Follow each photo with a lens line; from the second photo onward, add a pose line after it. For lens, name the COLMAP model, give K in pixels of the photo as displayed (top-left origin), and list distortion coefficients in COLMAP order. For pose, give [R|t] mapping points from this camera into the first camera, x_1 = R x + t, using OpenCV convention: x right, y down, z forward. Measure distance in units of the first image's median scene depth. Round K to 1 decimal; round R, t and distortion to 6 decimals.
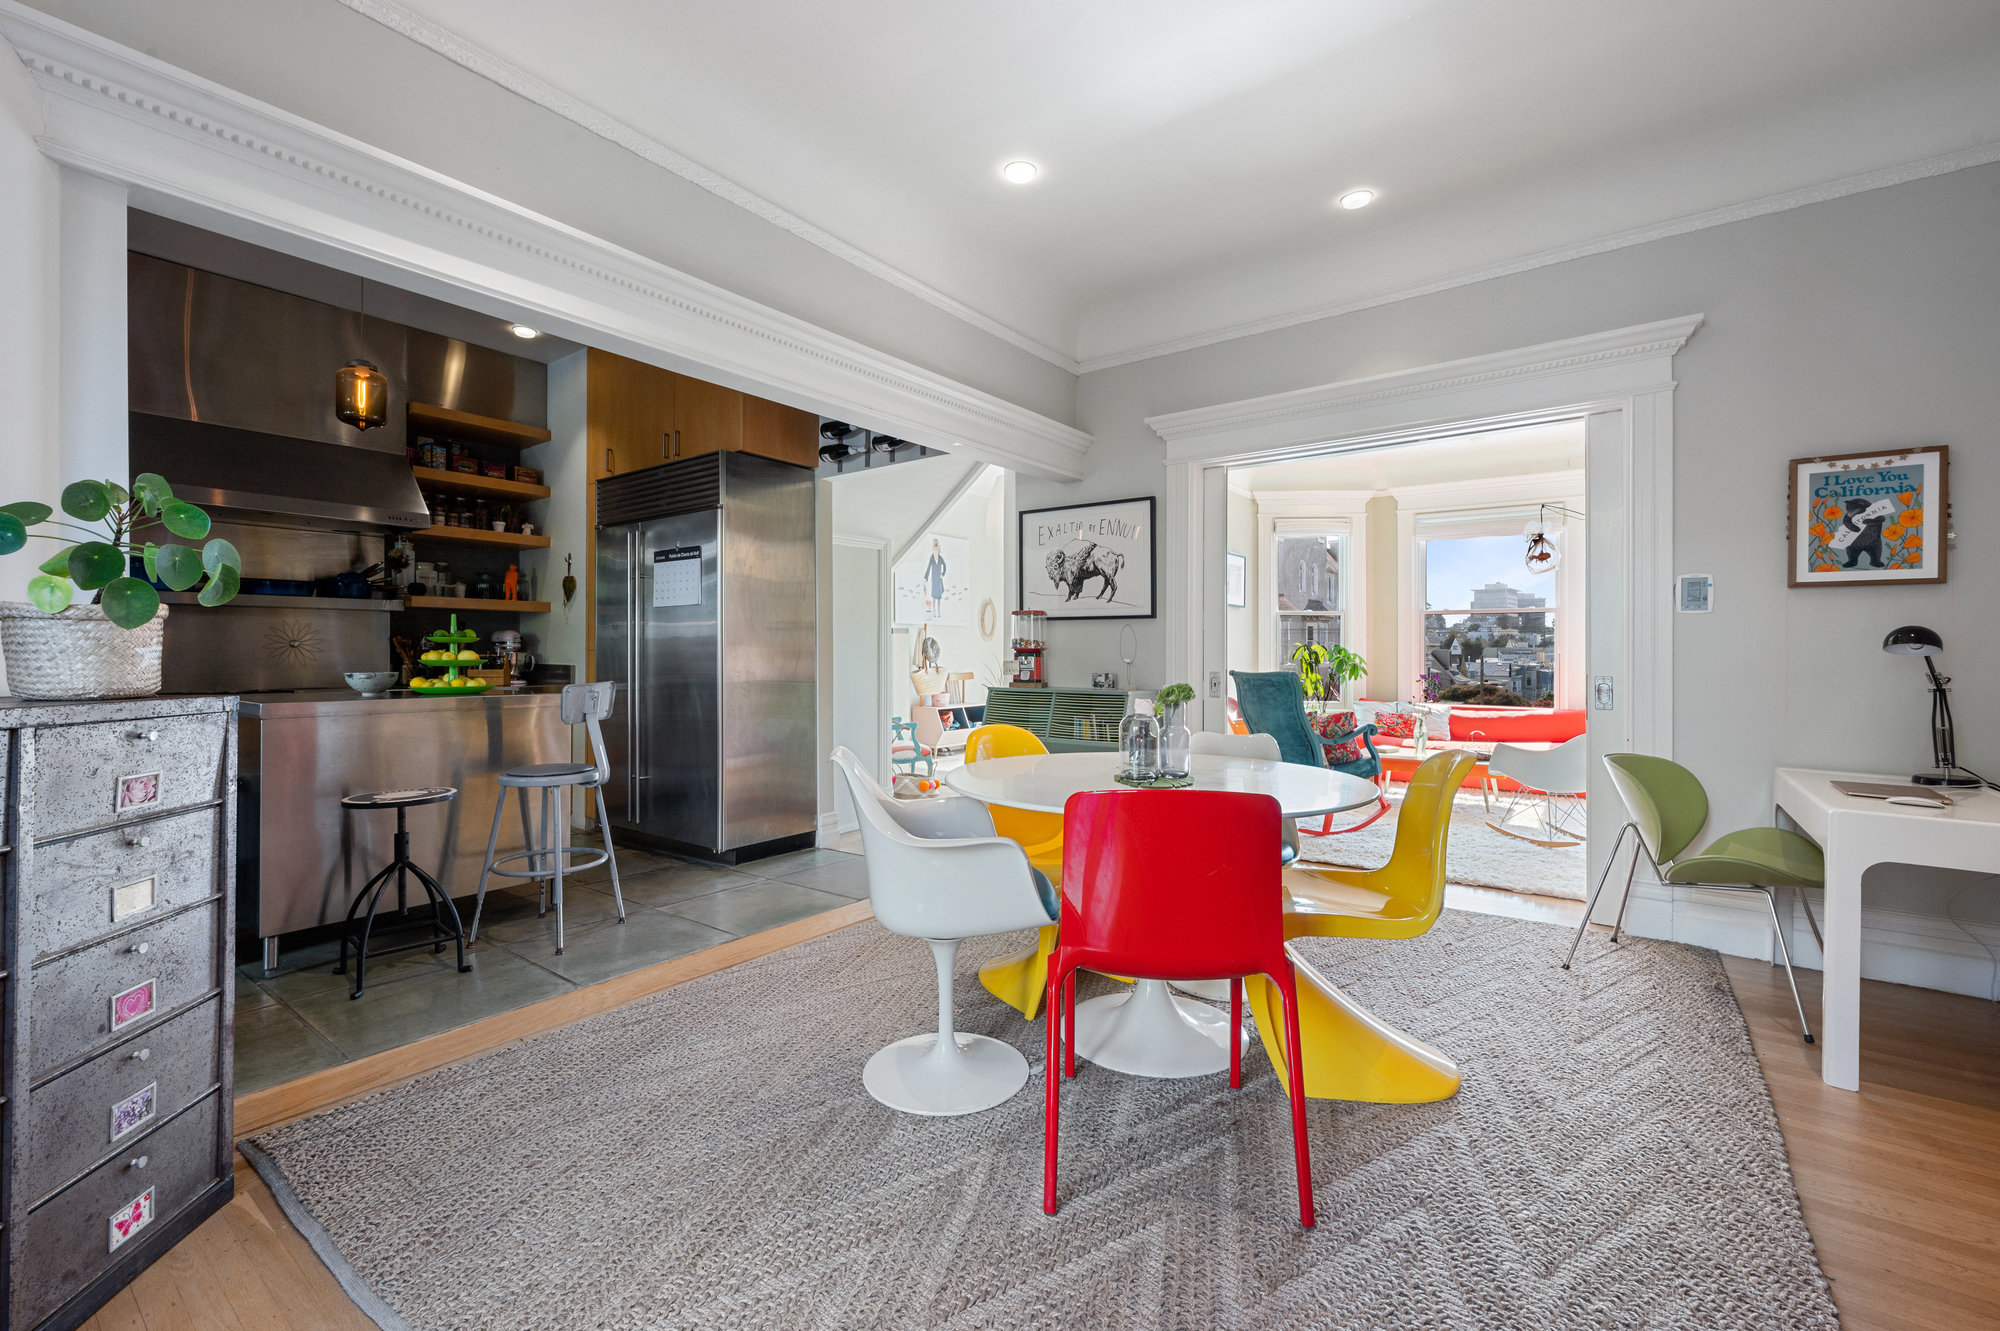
lens RADIAL K [[836.8, 0, 1015.6], [0, 836.8, 643.4], [0, 0, 1]] dist [-0.000259, 0.001576]
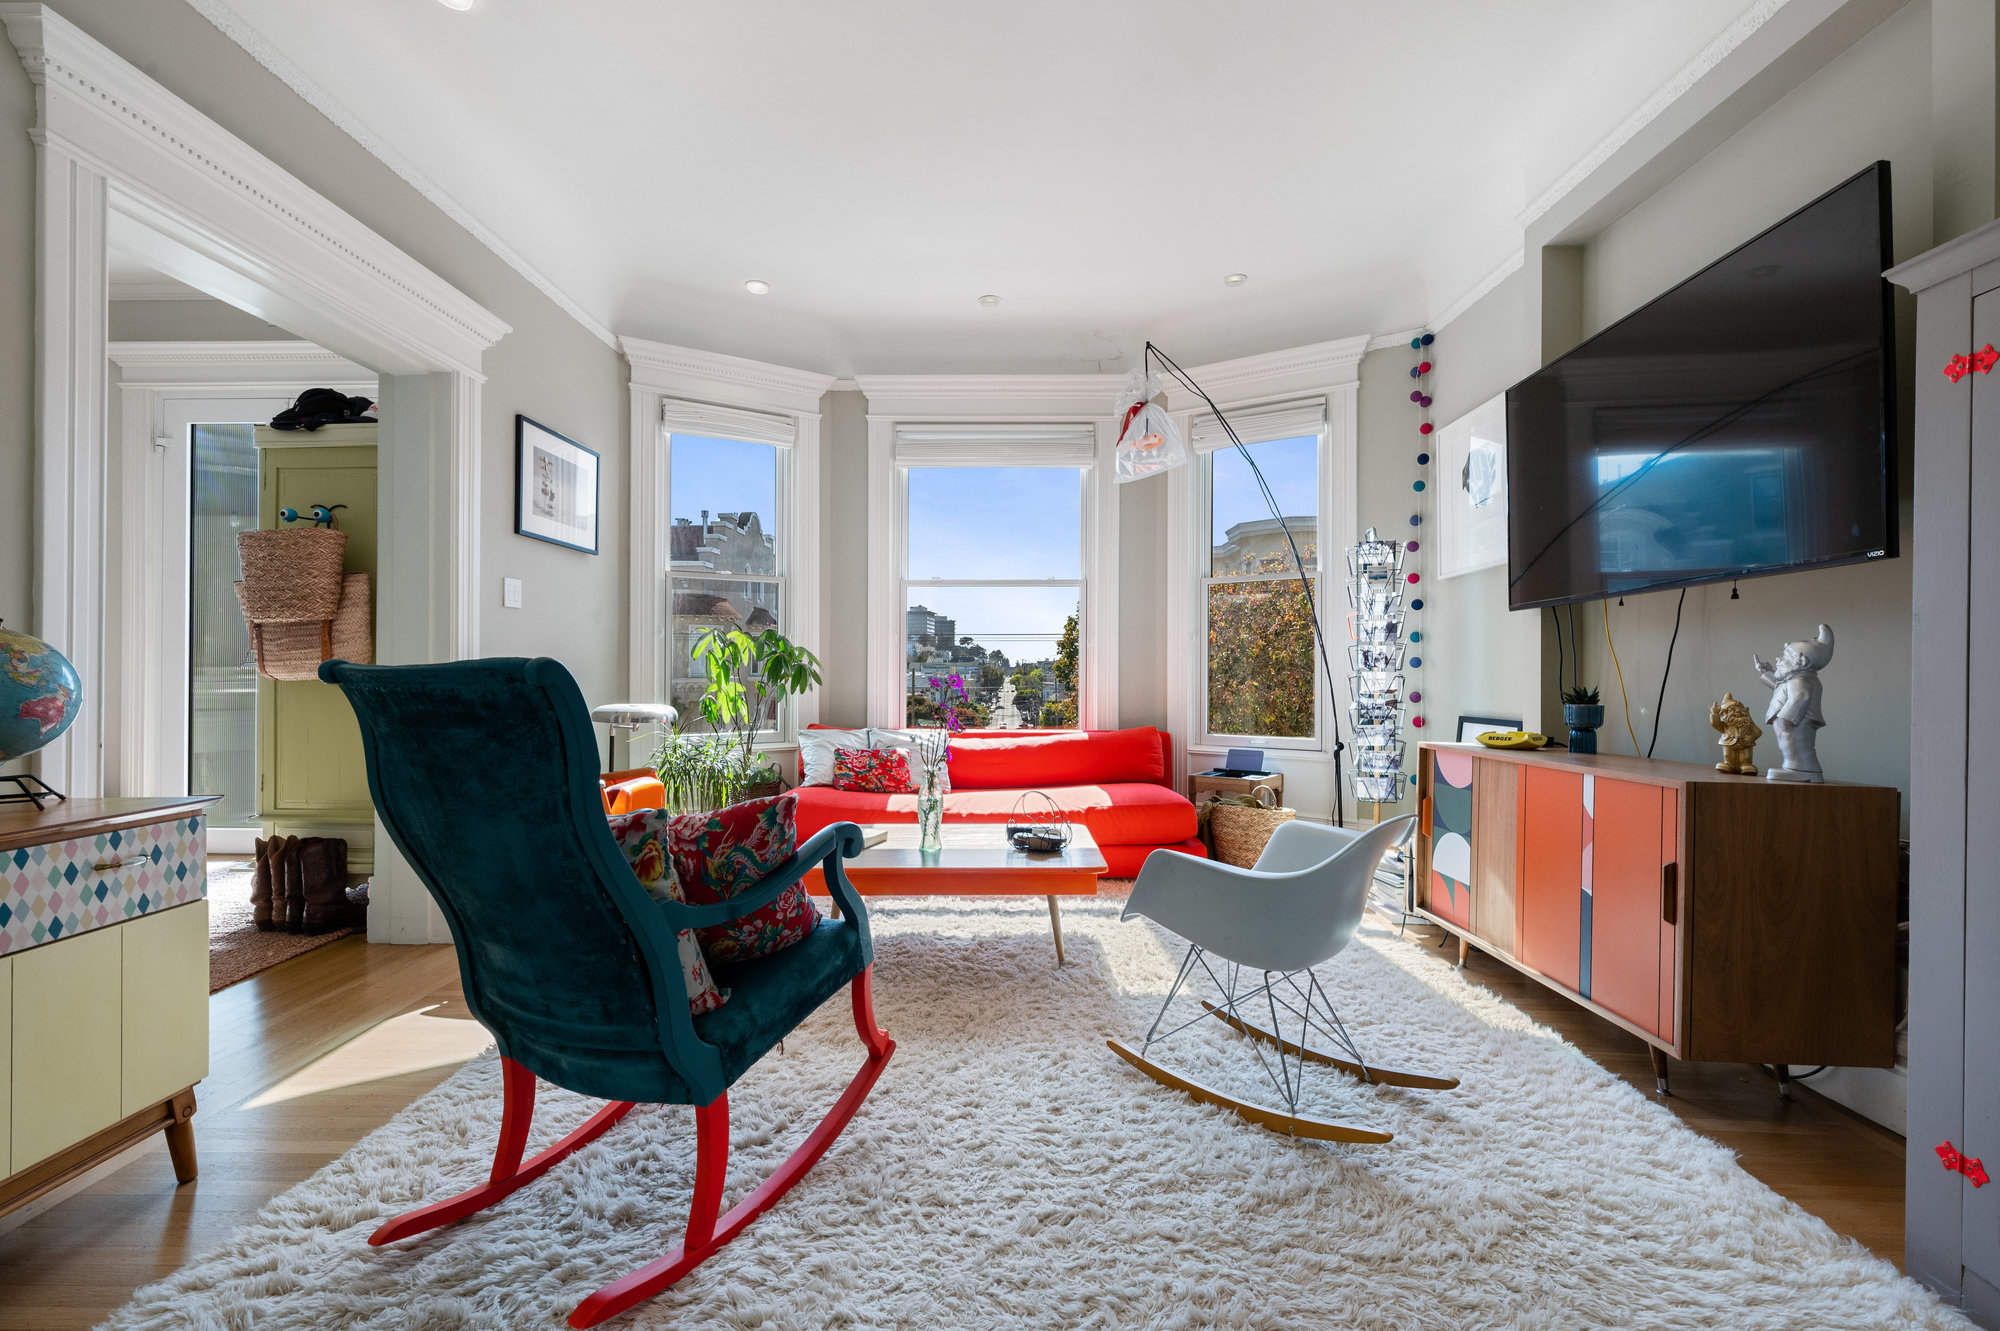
lens RADIAL K [[836.8, 0, 1040.2], [0, 836.8, 654.0], [0, 0, 1]] dist [-0.000259, 0.001576]
pose [[0.787453, 0.007041, 0.616334, 0.179844], [-0.003543, 0.999970, -0.006896, 0.019717], [-0.616364, 0.003246, 0.787454, 0.444554]]
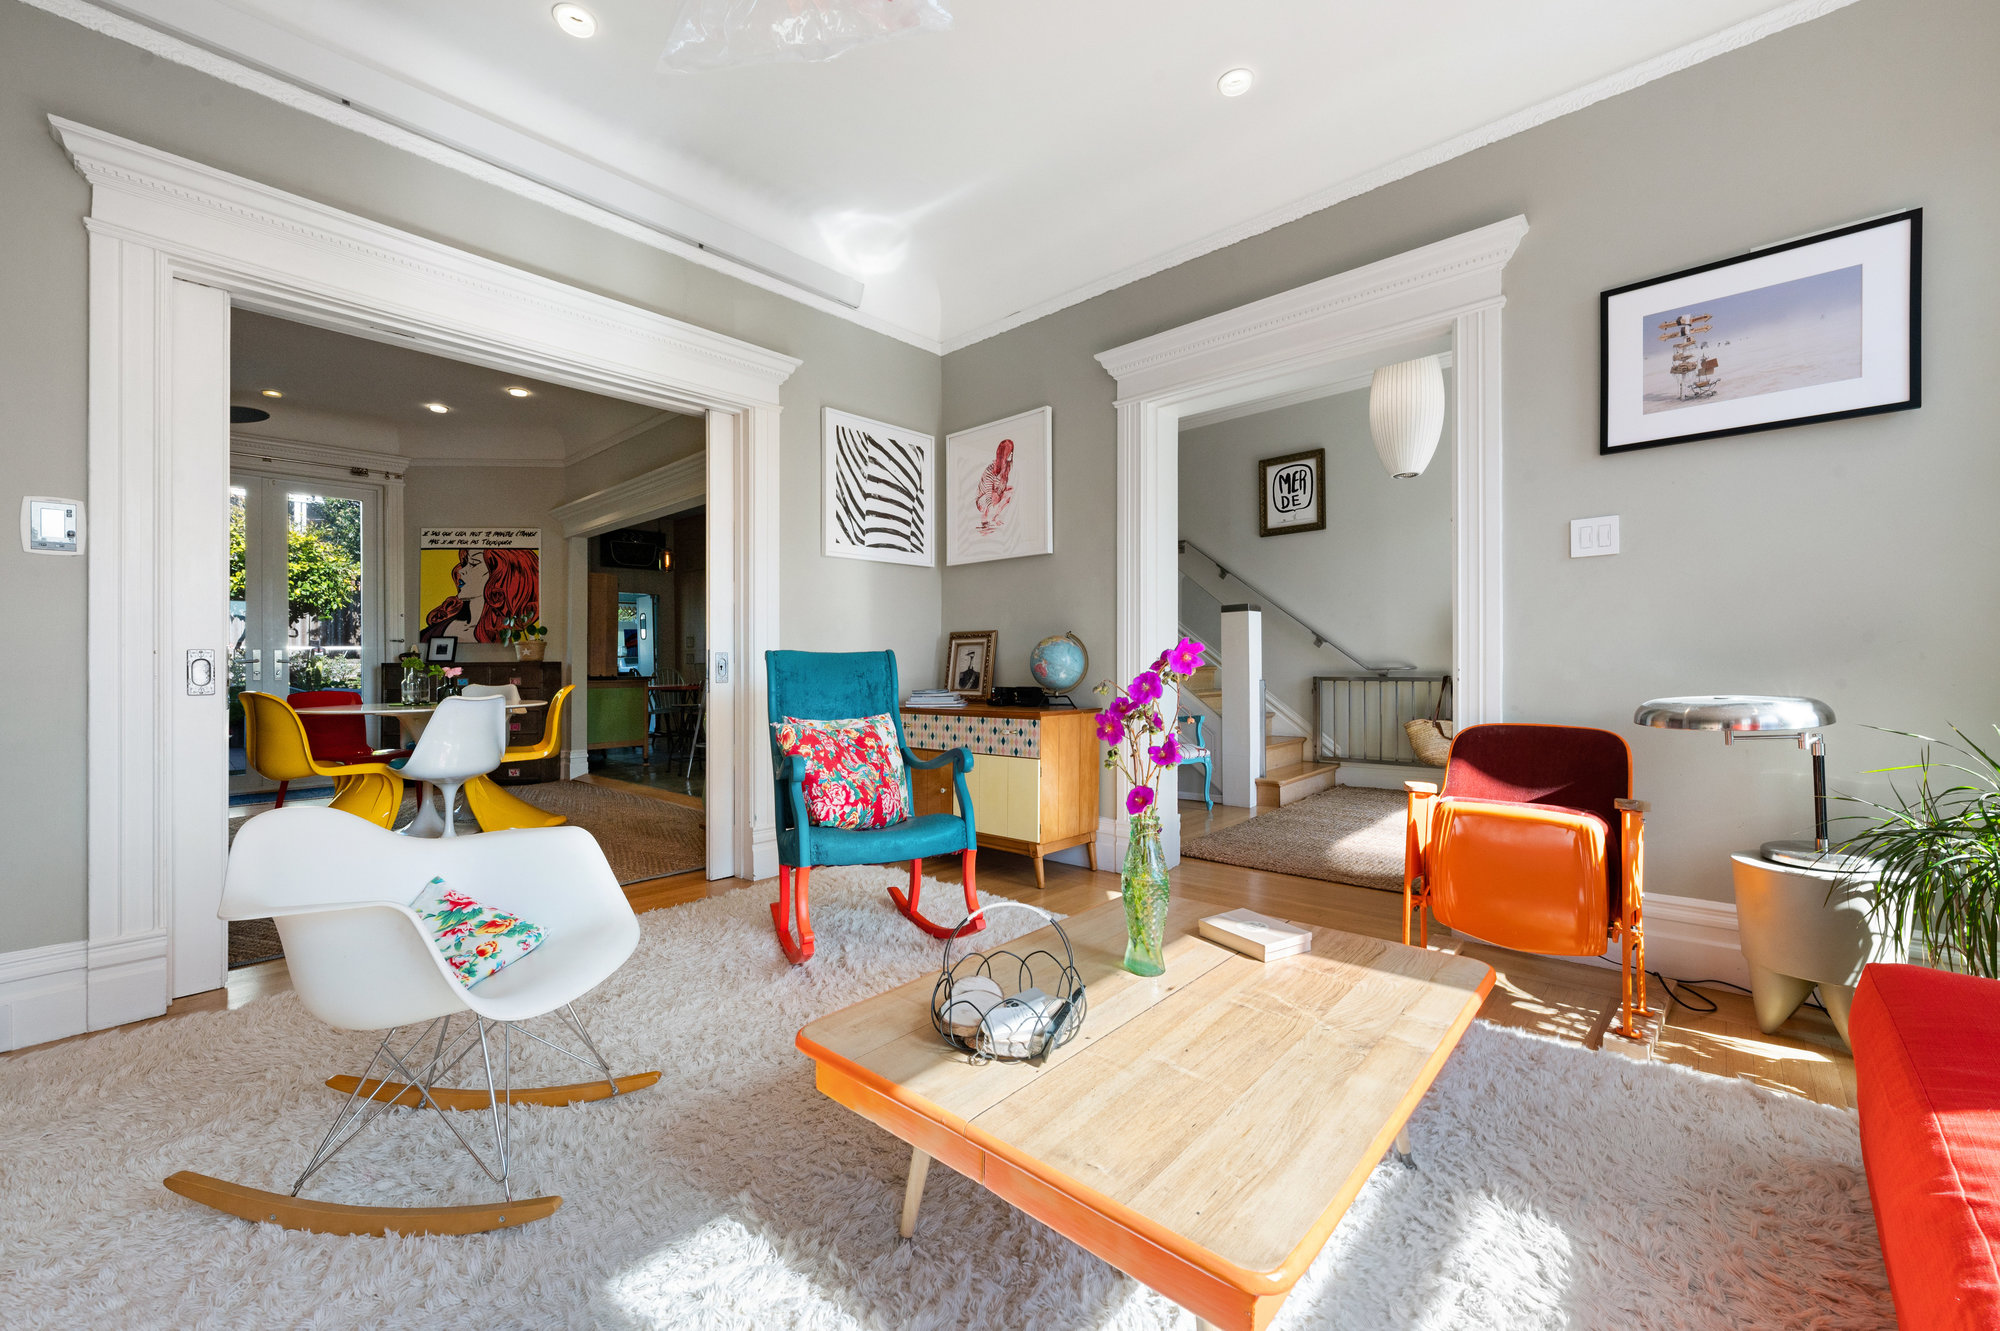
lens RADIAL K [[799.3, 0, 986.9], [0, 799.3, 646.2], [0, 0, 1]] dist [0.003857, -0.001676]
pose [[-0.107663, -0.022960, -0.993922, 0.545333], [0.026265, 0.999319, -0.025929, 0.029767], [0.993841, -0.028897, -0.106986, 0.736474]]
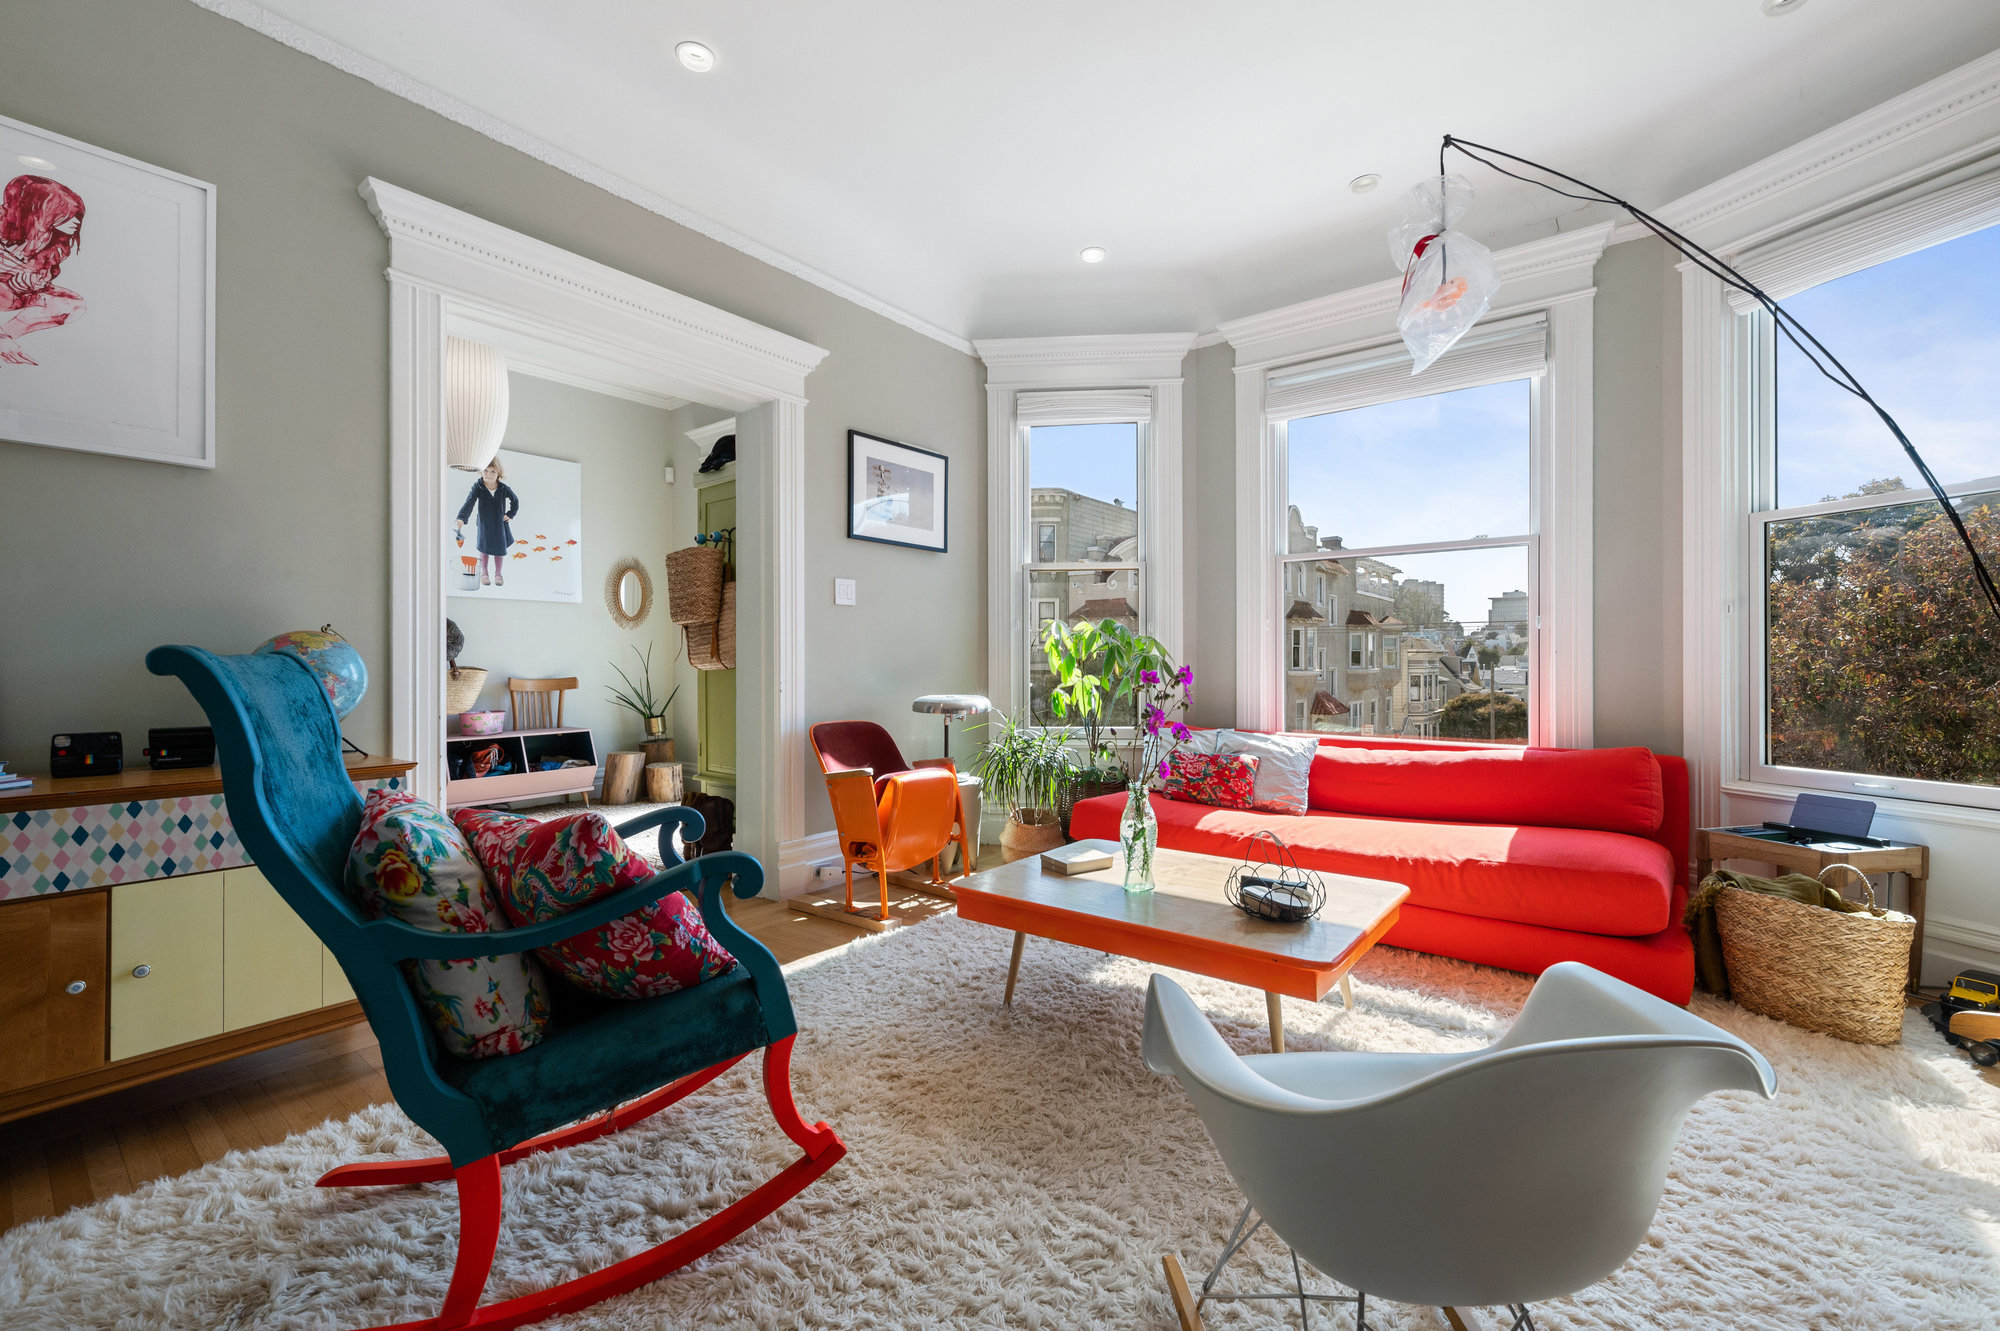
lens RADIAL K [[836.8, 0, 1032.3], [0, 836.8, 654.6], [0, 0, 1]] dist [-0.000259, 0.001576]
pose [[0.999985, -0.005515, -0.000135, 0.330771], [0.005515, 0.999984, 0.001041, 0.021661], [0.000129, -0.001042, 0.999999, 0.474342]]
